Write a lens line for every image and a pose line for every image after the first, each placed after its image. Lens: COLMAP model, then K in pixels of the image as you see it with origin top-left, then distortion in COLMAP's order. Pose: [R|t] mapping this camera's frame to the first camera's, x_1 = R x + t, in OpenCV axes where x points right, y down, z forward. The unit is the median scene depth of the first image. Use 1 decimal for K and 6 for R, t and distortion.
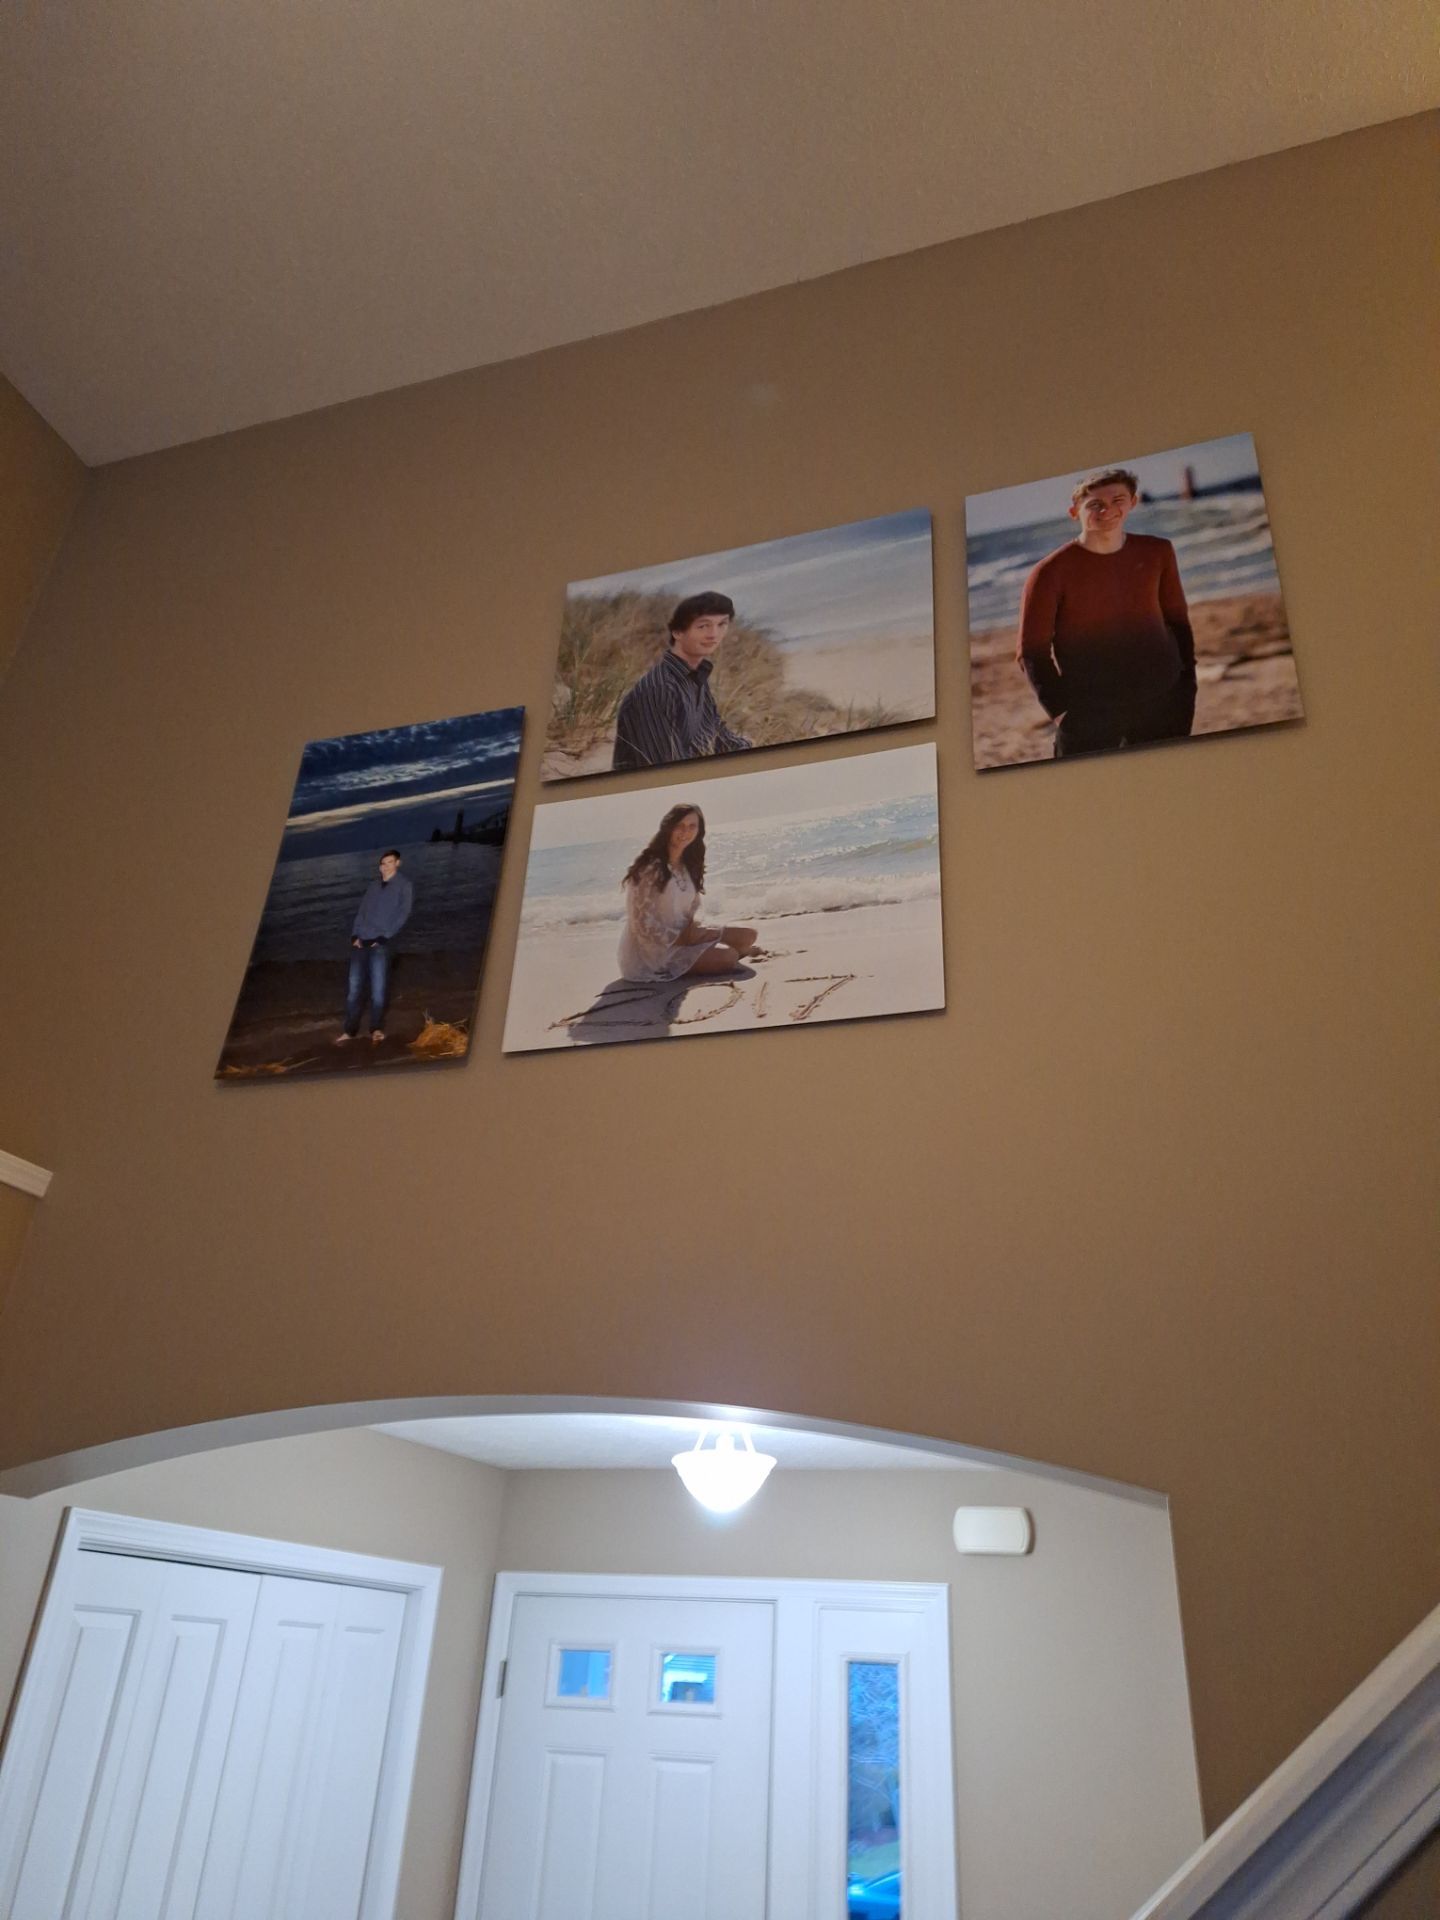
lens RADIAL K [[1331.3, 0, 711.9], [0, 1331.3, 949.5], [0, 0, 1]] dist [0.116904, -0.139746]
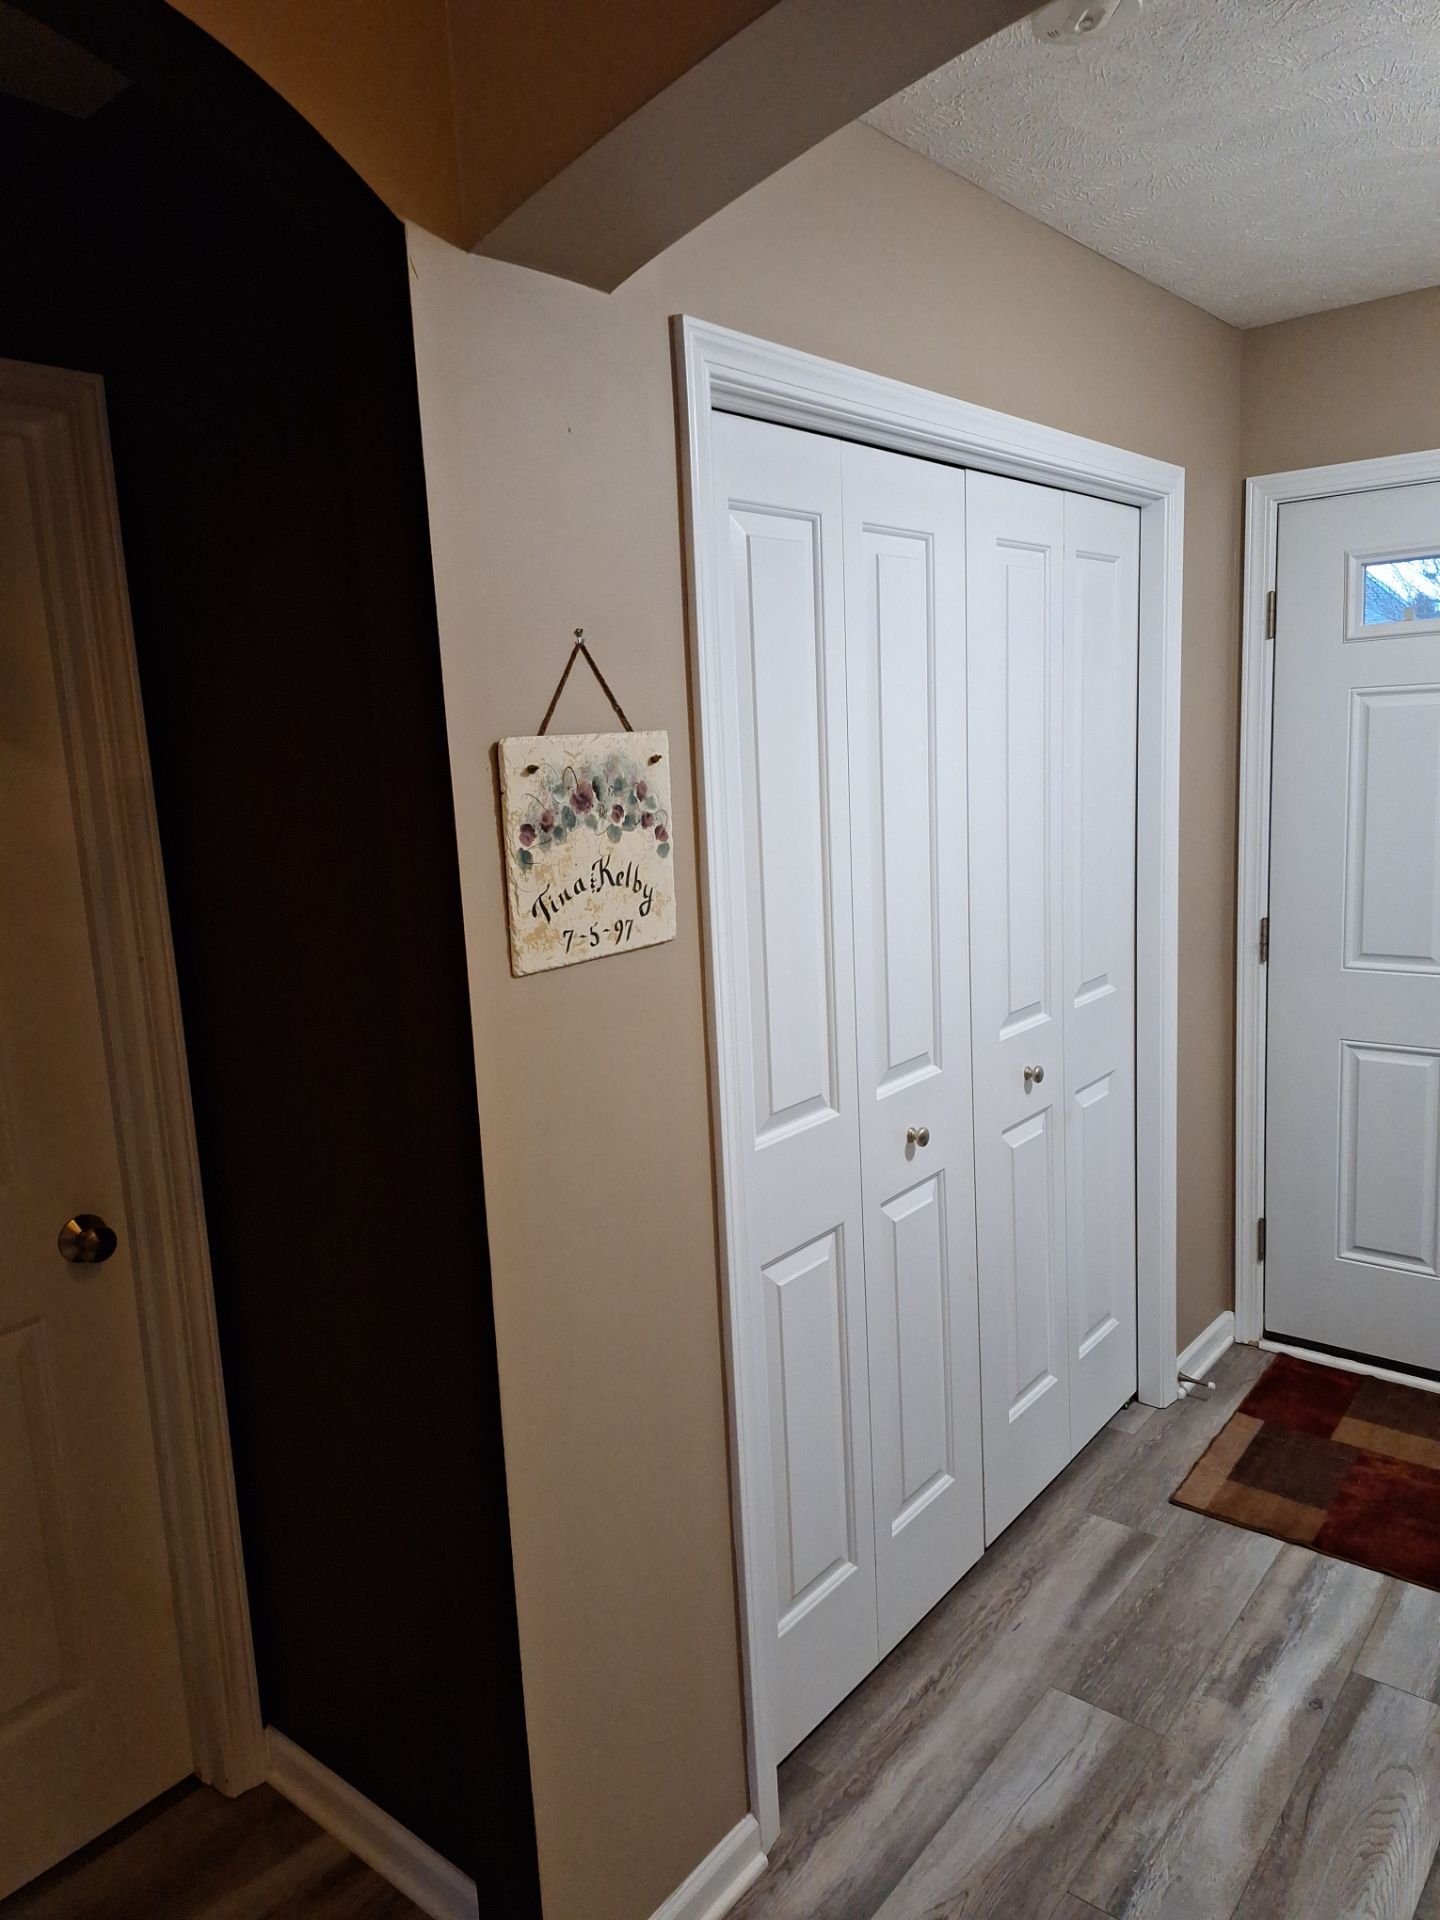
lens RADIAL K [[1331.3, 0, 711.9], [0, 1331.3, 949.5], [0, 0, 1]] dist [0.116904, -0.139746]
pose [[0.935077, -0.047456, -0.351254, -0.201939], [0.250879, 0.788661, 0.561314, 0.221964], [0.250382, -0.612994, 0.749365, 0.317509]]
